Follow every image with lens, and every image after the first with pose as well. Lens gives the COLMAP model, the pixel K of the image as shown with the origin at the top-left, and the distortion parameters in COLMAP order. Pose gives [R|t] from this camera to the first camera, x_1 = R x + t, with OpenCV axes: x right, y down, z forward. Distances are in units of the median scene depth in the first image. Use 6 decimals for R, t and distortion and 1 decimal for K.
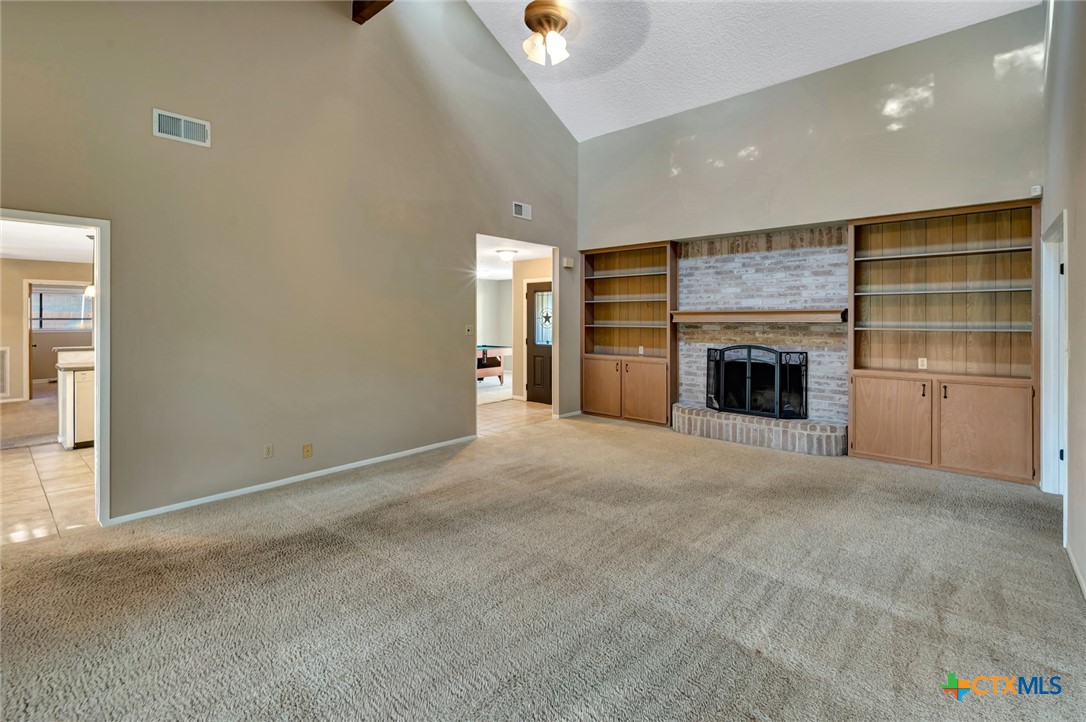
lens RADIAL K [[490.9, 0, 552.1], [0, 490.9, 318.5], [0, 0, 1]] dist [-0.000555, 0.000176]
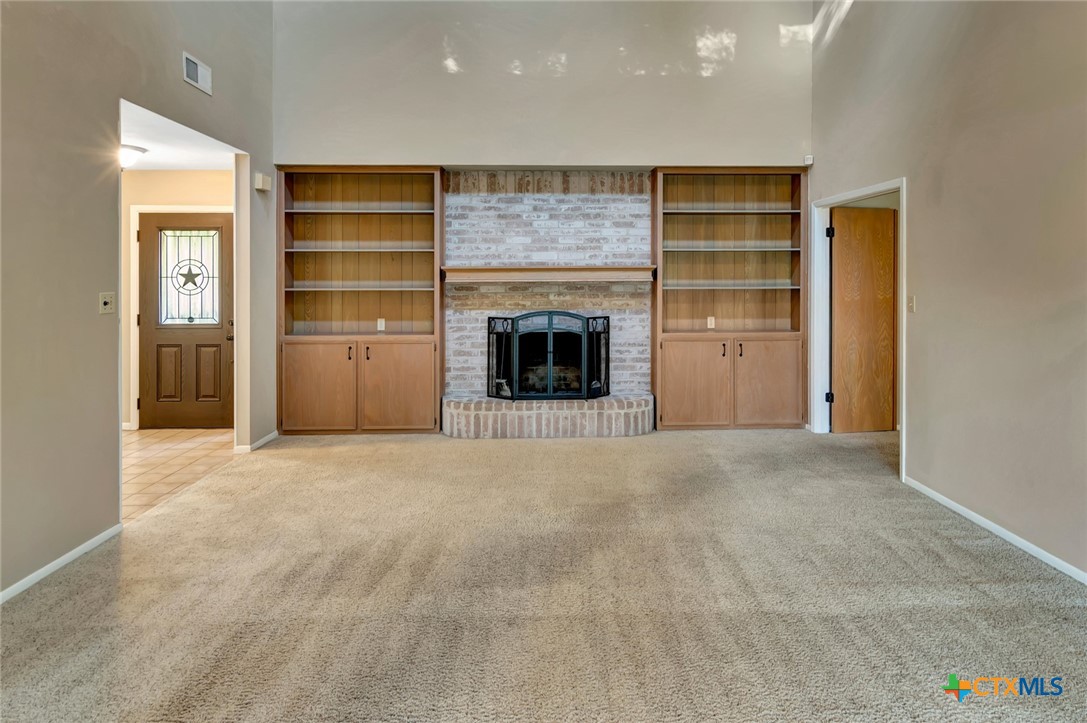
lens RADIAL K [[596.0, 0, 544.6], [0, 596.0, 277.7], [0, 0, 1]] dist [0.002433, 0.001305]
pose [[0.730777, -0.001874, 0.682614, -0.254320], [0.002008, 0.999998, 0.000596, 0.000648], [-0.682614, 0.000935, 0.730779, 0.305835]]
